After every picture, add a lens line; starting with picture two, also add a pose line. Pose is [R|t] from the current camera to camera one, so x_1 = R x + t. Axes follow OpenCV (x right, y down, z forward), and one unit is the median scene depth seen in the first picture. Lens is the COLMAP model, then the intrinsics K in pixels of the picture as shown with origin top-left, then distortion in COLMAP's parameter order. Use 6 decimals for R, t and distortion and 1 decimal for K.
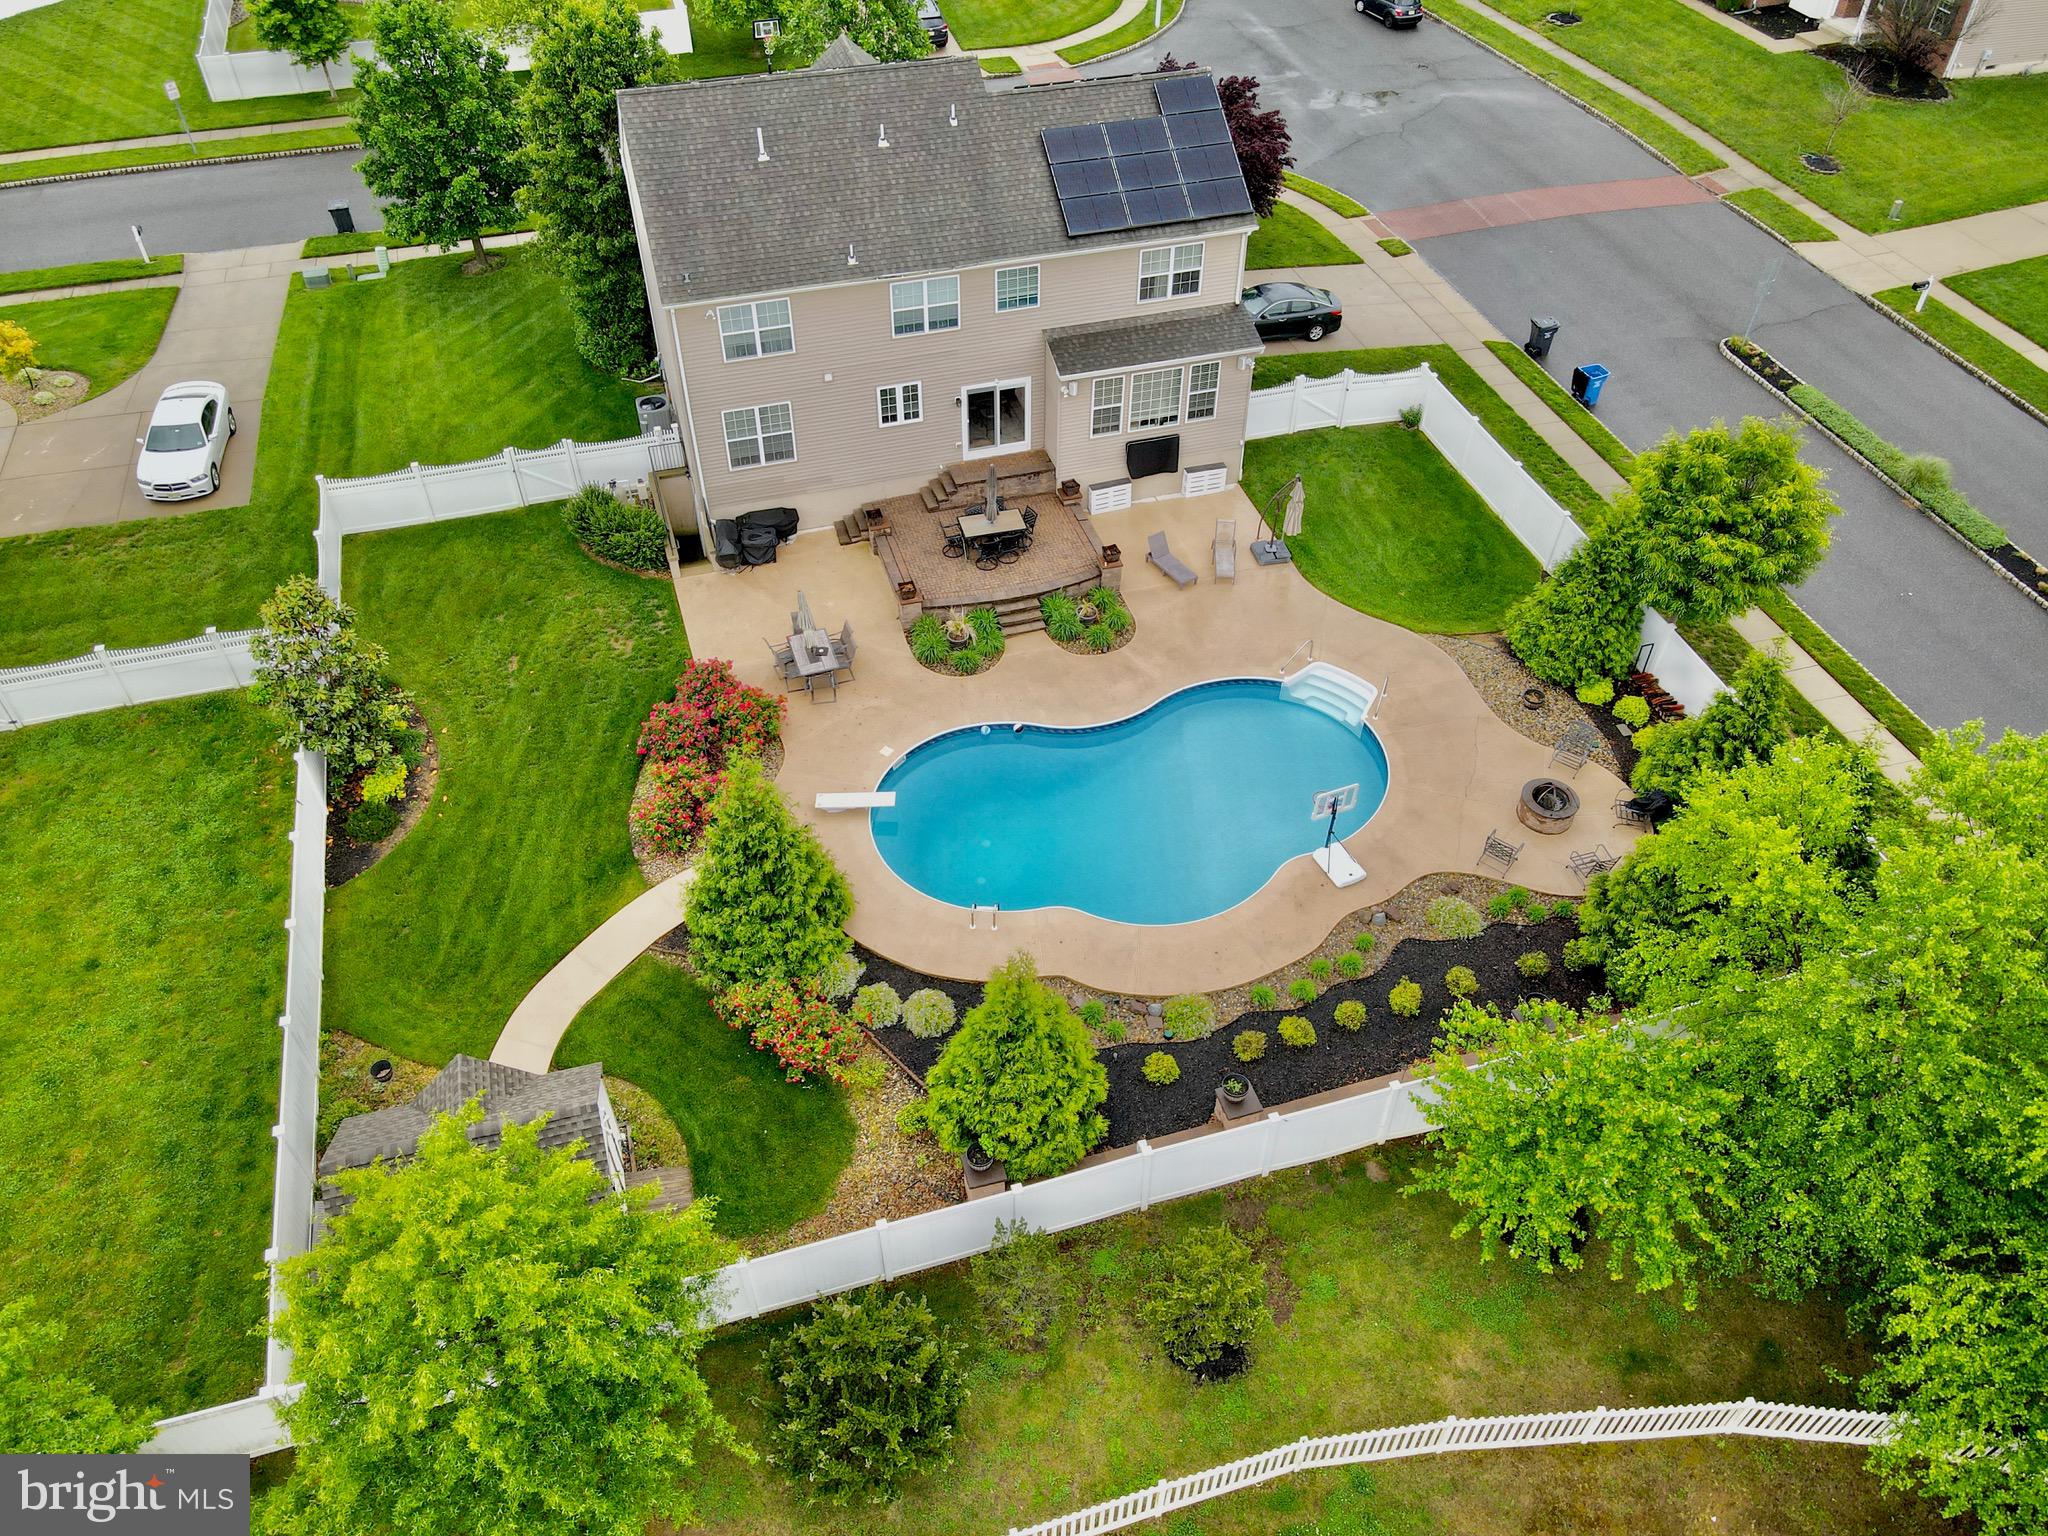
lens RADIAL K [[1503.0, 0, 1017.5], [0, 1503.0, 768.2], [0, 0, 1]] dist [-0.003655, 0.034908]
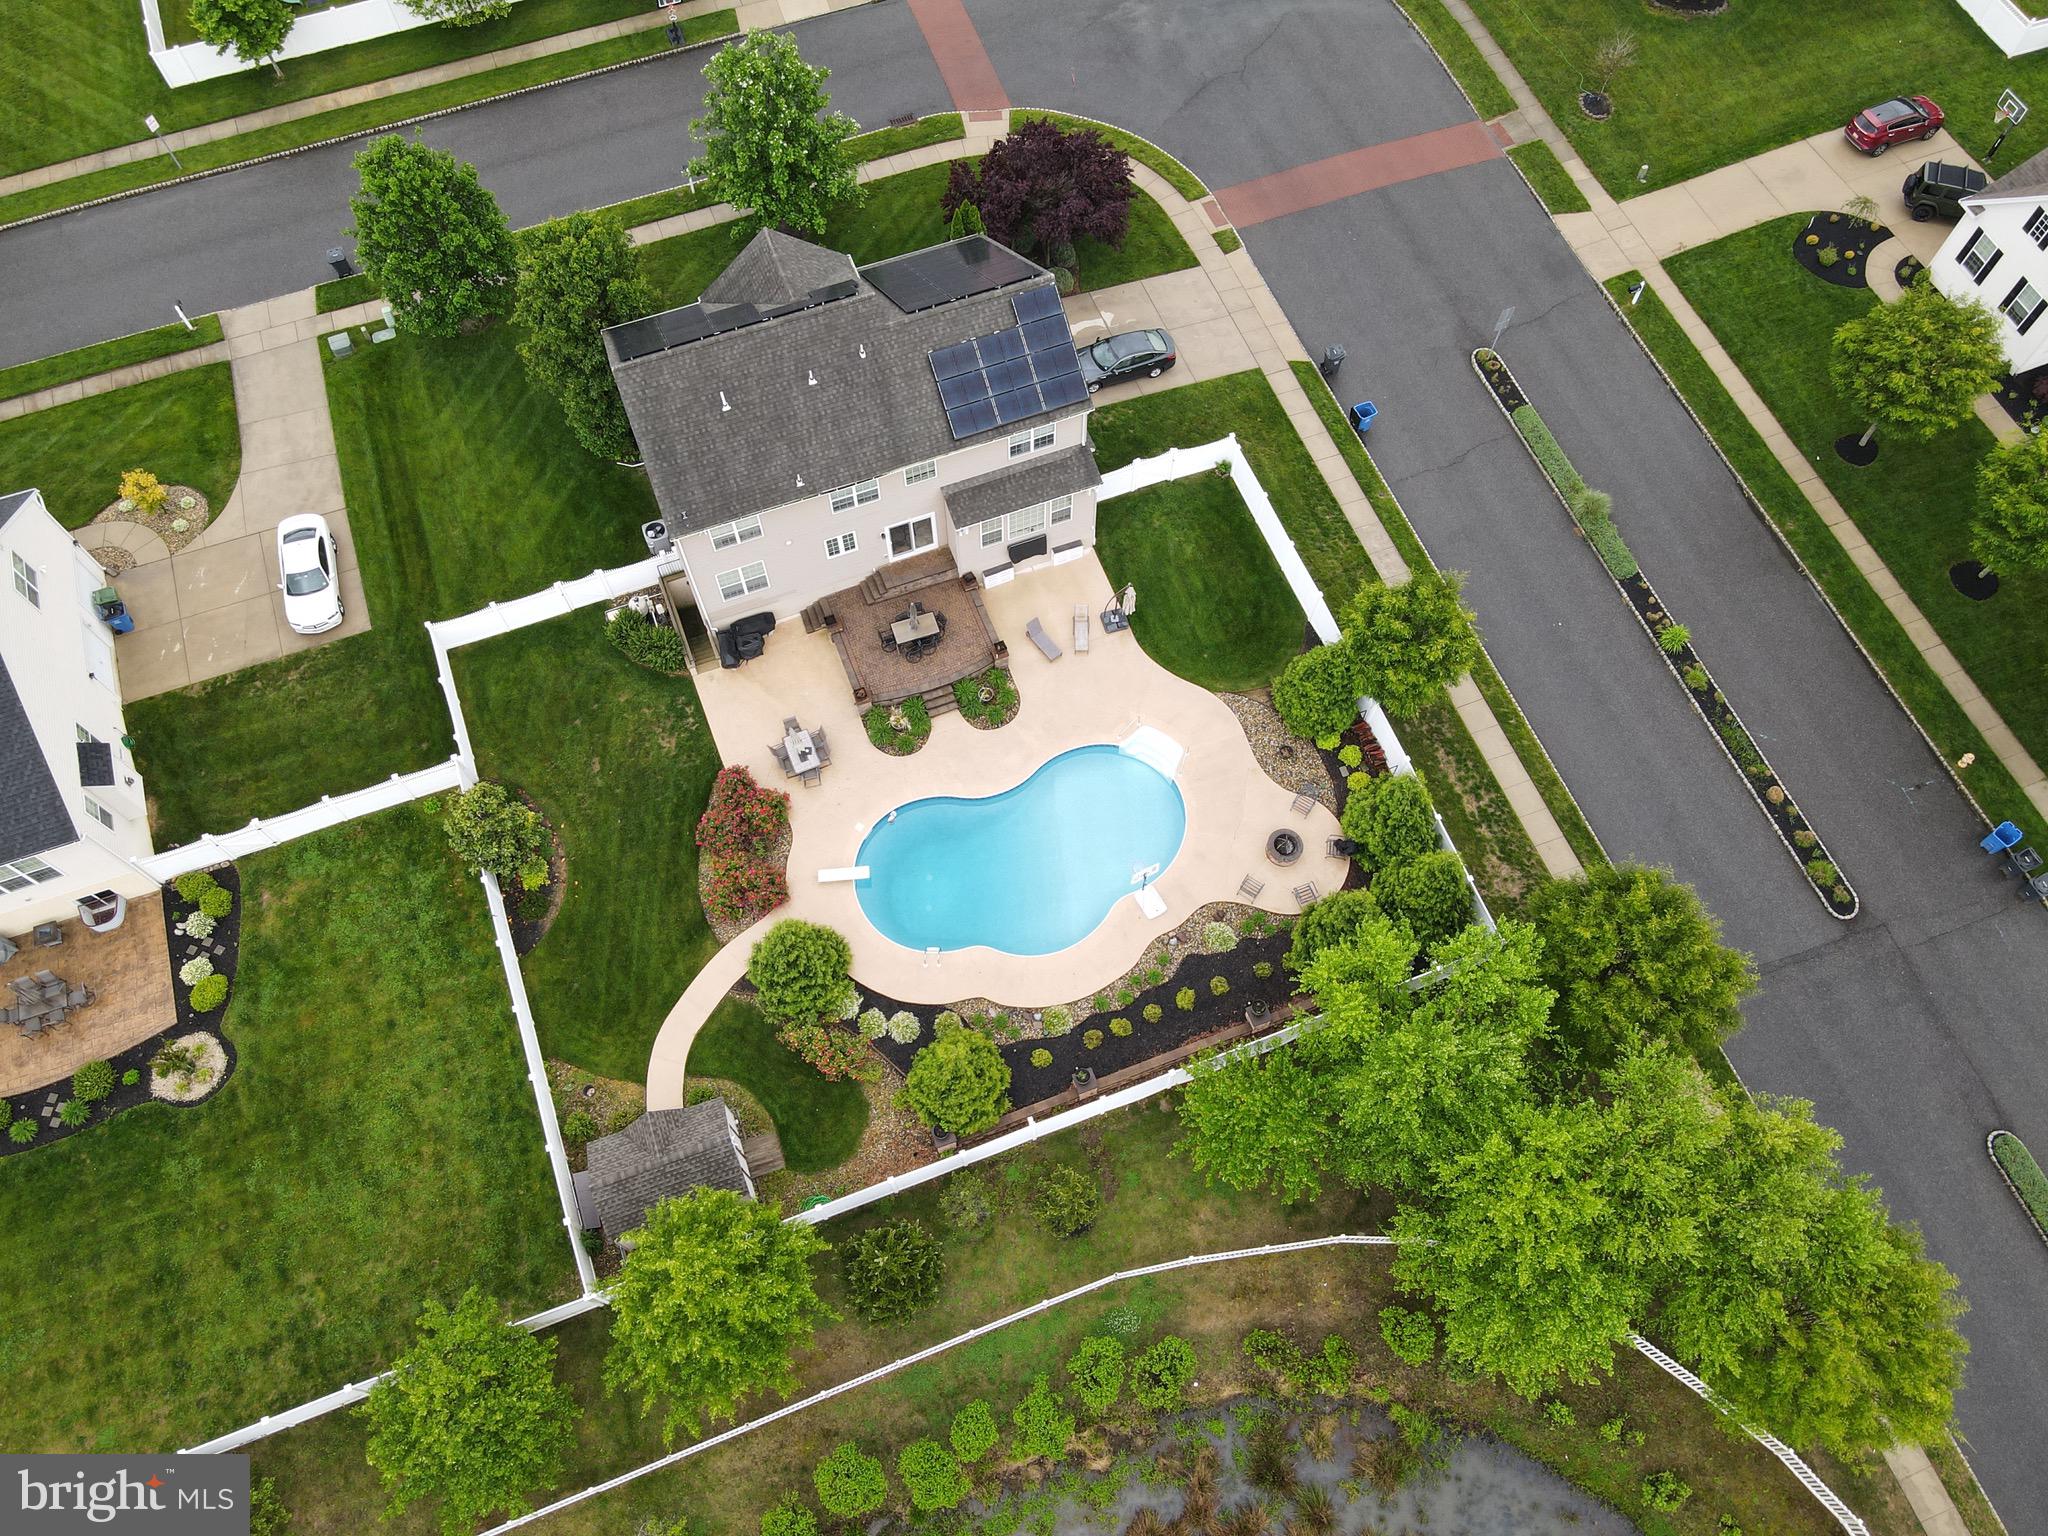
lens RADIAL K [[1503.2, 0, 1016.1], [0, 1503.2, 770.6], [0, 0, 1]] dist [-0.015735, 0.070763]
pose [[0.997402, -0.068827, 0.021265, 0.039591], [0.057365, 0.937414, 0.343458, -0.534345], [-0.043573, -0.341346, 0.938927, -0.384784]]
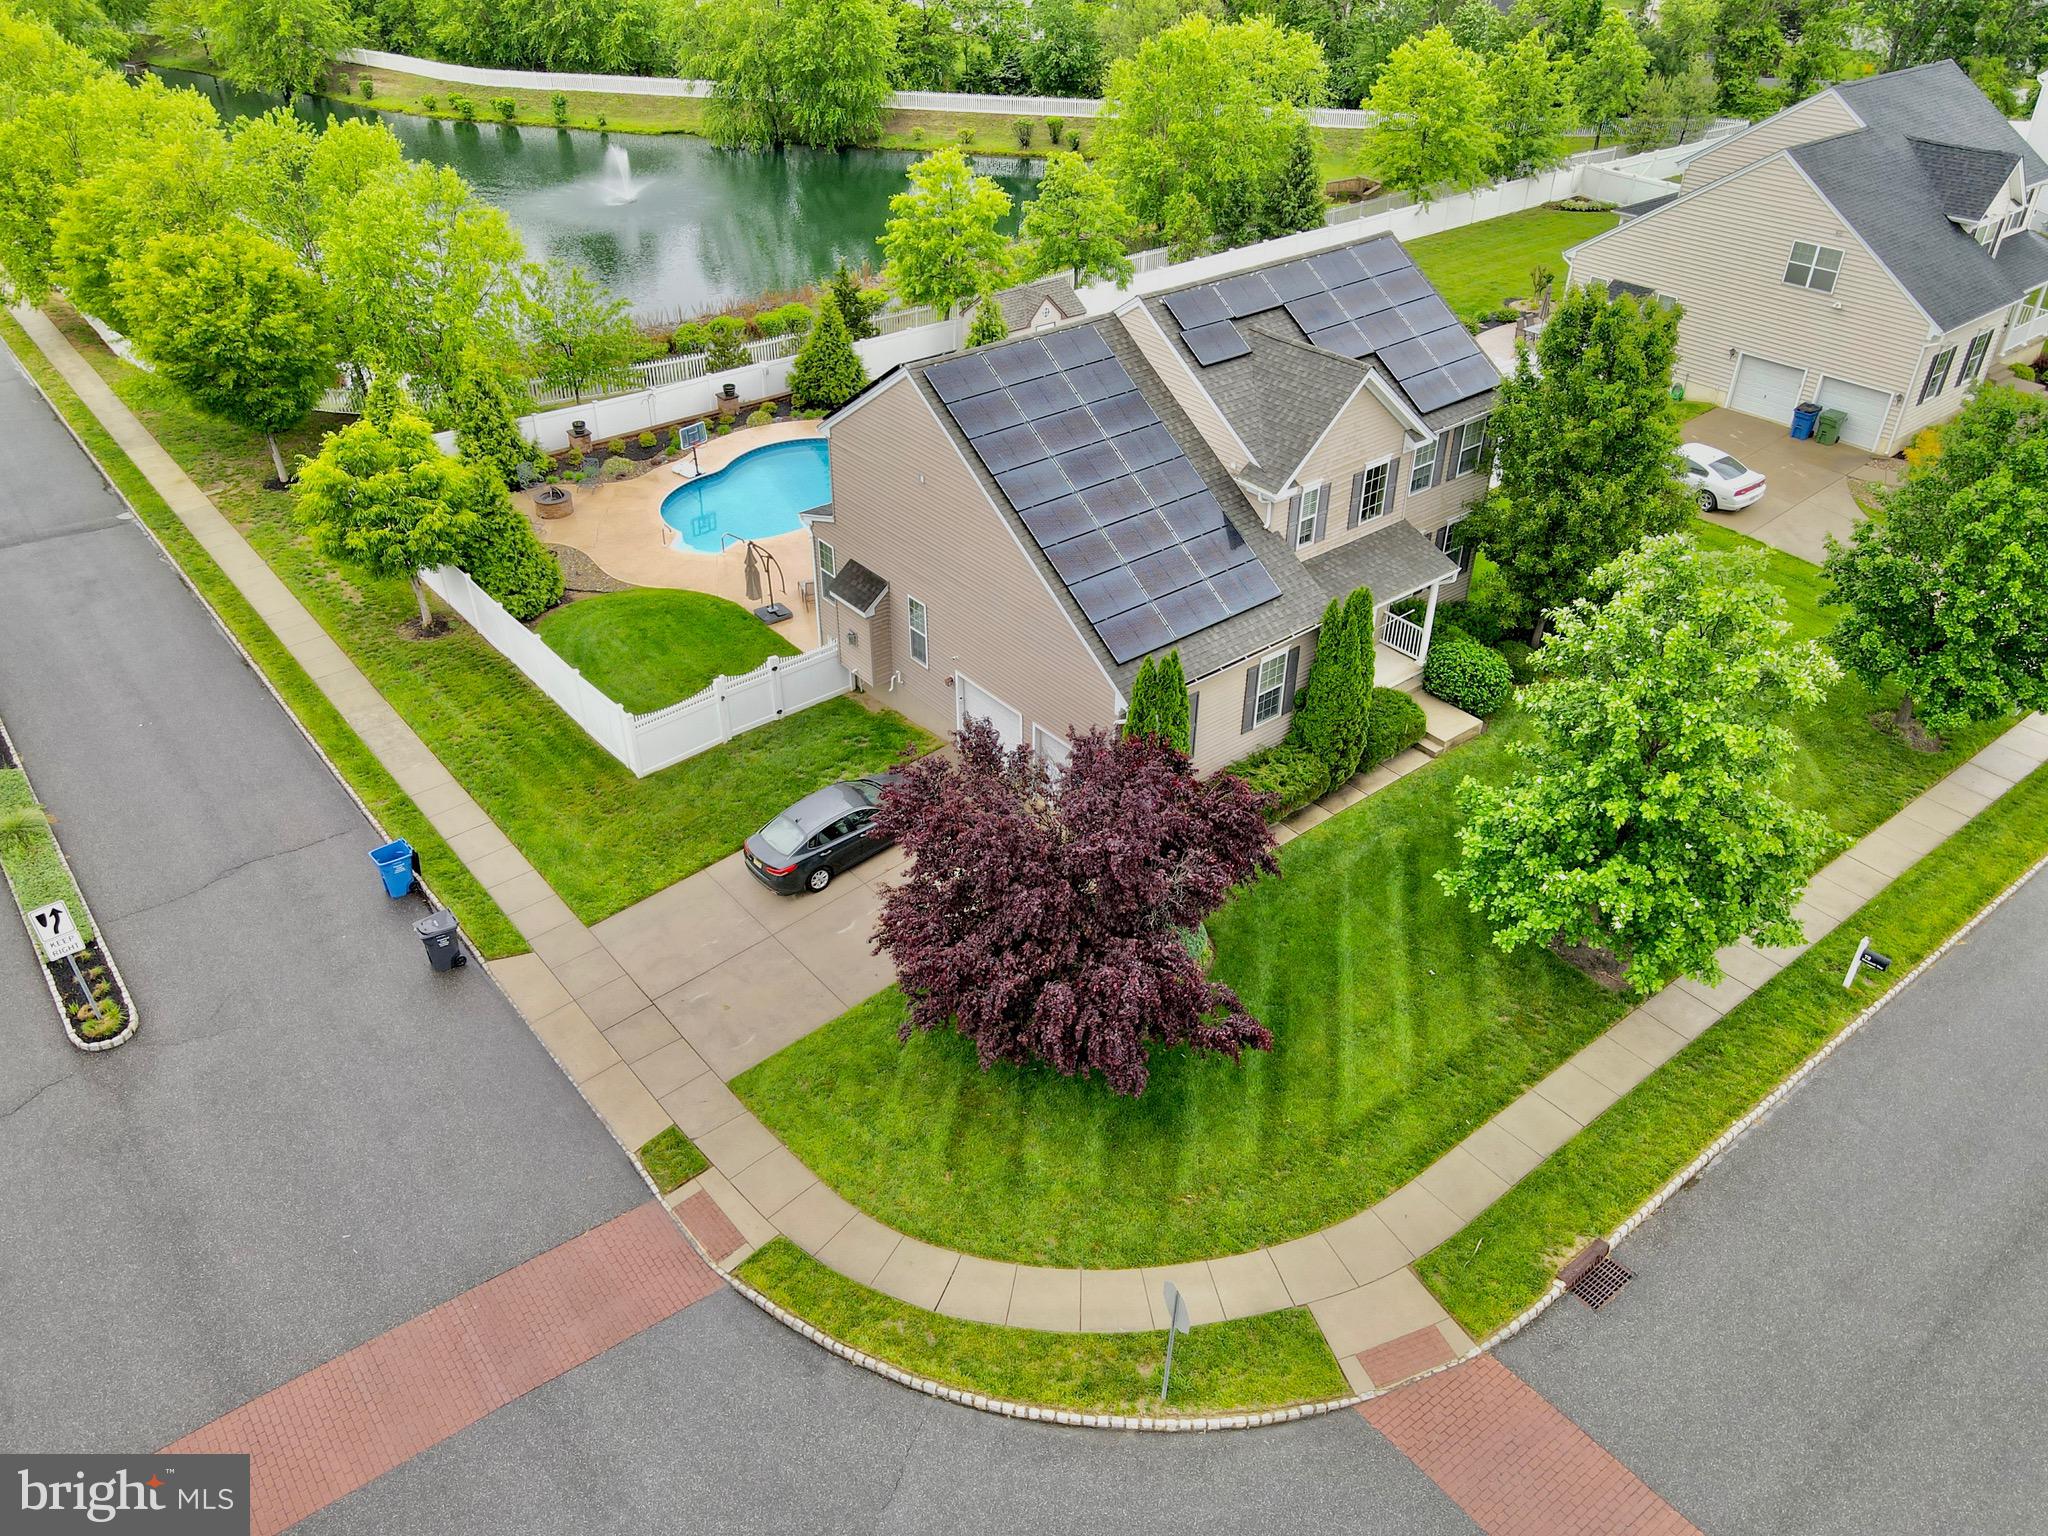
lens RADIAL K [[1503.0, 0, 1017.5], [0, 1503.0, 768.2], [0, 0, 1]] dist [-0.003655, 0.034908]
pose [[-0.926446, 0.210026, -0.312388, 0.393286], [-0.262291, 0.235072, 0.935919, -1.263572], [0.270001, 0.949016, -0.162693, 1.424146]]
